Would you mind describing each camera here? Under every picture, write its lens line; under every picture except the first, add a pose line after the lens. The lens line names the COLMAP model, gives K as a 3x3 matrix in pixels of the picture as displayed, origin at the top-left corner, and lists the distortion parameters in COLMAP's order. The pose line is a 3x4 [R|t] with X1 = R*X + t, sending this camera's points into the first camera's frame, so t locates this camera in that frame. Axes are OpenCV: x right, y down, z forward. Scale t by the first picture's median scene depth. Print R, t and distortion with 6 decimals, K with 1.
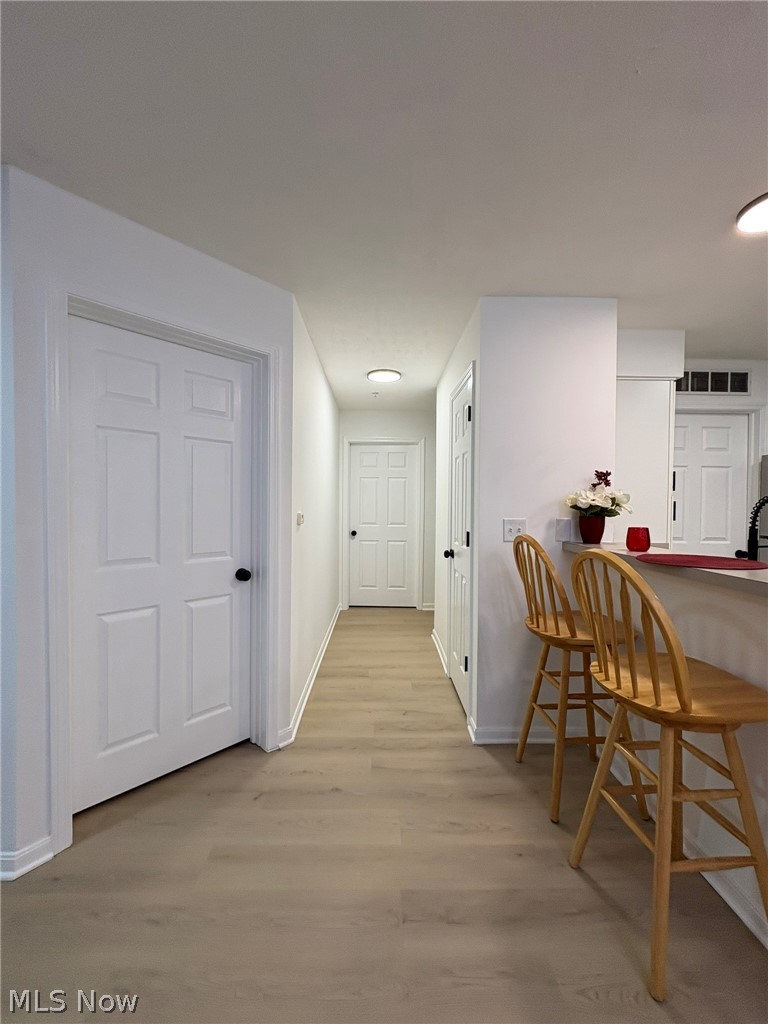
lens RADIAL K [[408.0, 0, 384.0], [0, 408.0, 510.9], [0, 0, 1]] dist [-0.000465, 0.000300]
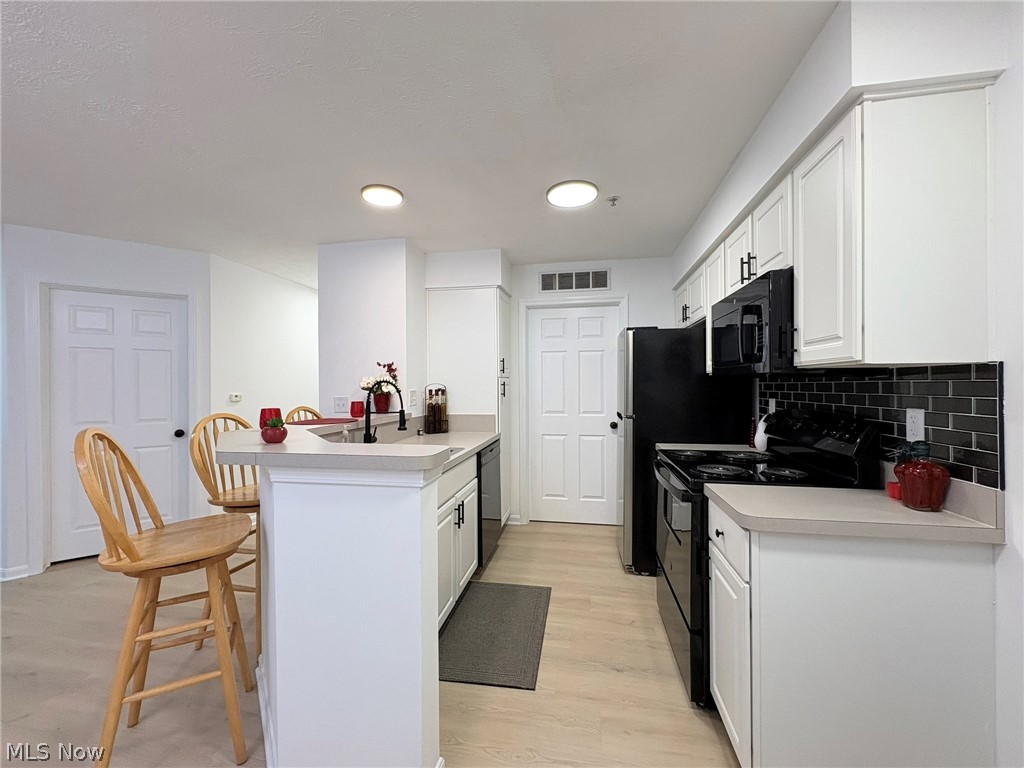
lens RADIAL K [[408.0, 0, 511.8], [0, 408.0, 384.9], [0, 0, 1]] dist [-0.000465, 0.000300]
pose [[0.980246, -0.015494, -0.197172, 1.184364], [0.012505, 0.999787, -0.016398, 0.009210], [0.197385, 0.013608, 0.980232, -0.287405]]
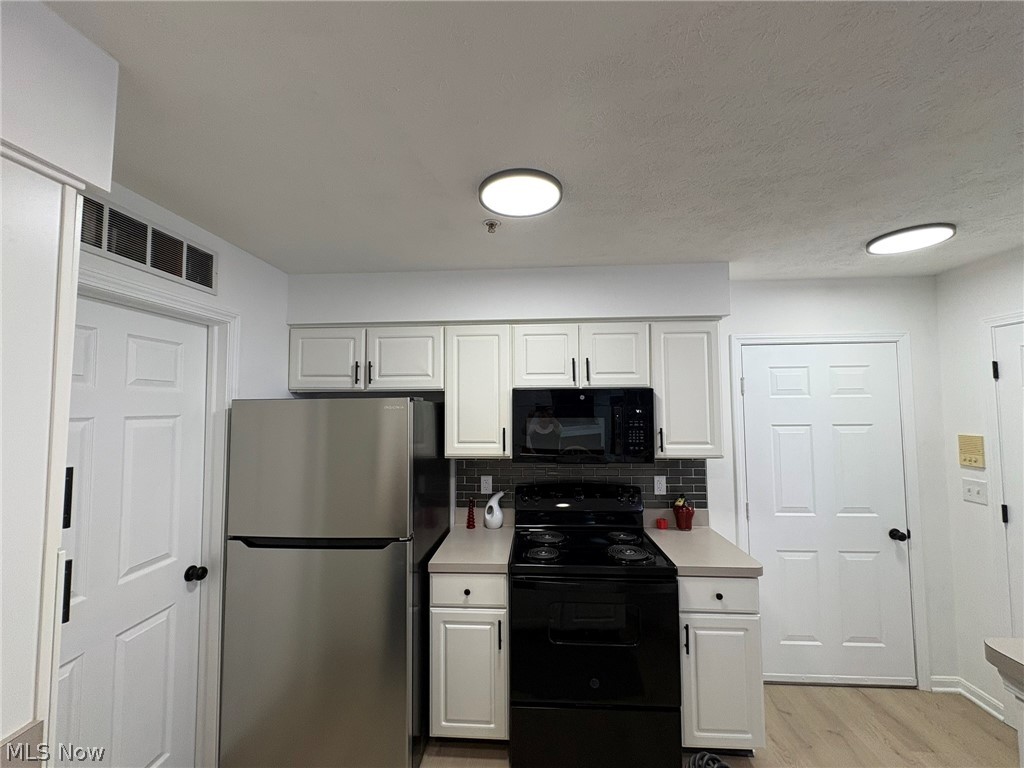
lens RADIAL K [[408.0, 0, 510.7], [0, 408.0, 383.4], [0, 0, 1]] dist [-0.000465, 0.000300]
pose [[0.081048, 0.044147, 0.995732, 0.496967], [0.021784, 0.998702, -0.046052, -0.168909], [-0.996472, 0.025423, 0.079981, 0.747540]]
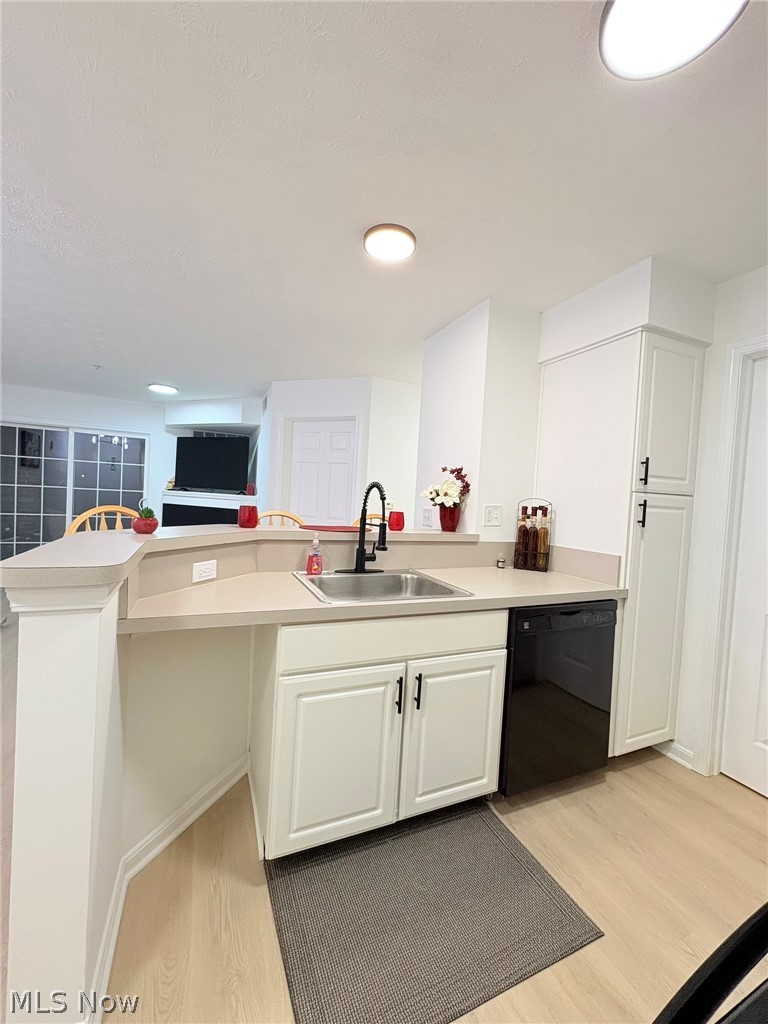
lens RADIAL K [[408.0, 0, 384.3], [0, 408.0, 511.9], [0, 0, 1]] dist [-0.000465, 0.000300]
pose [[0.393236, 0.042214, -0.918468, 1.419190], [-0.064844, 0.997731, 0.018094, 0.016640], [0.917148, 0.052442, 0.395082, 0.375015]]
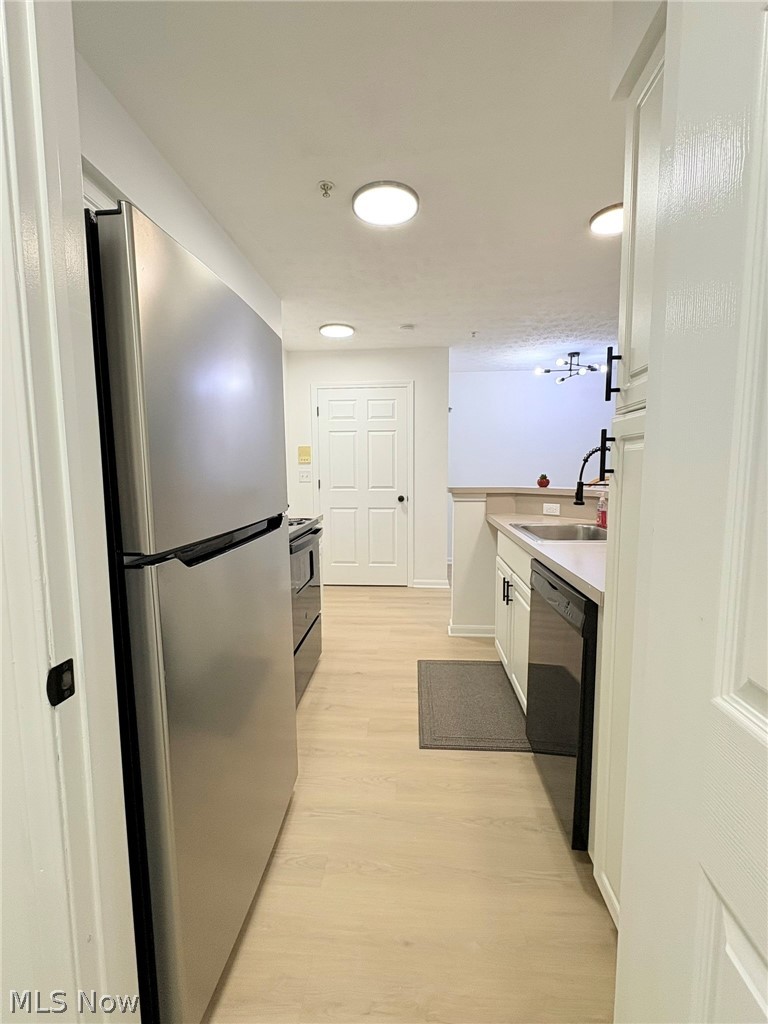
lens RADIAL K [[445.6, 0, 380.2], [0, 445.6, 510.4], [0, 0, 1]] dist [-0.000664, 0.000032]
pose [[-0.995195, -0.011123, 0.097280, 1.052170], [-0.000372, 0.993949, 0.109845, 0.006258], [-0.097913, 0.109281, -0.989177, 1.722458]]
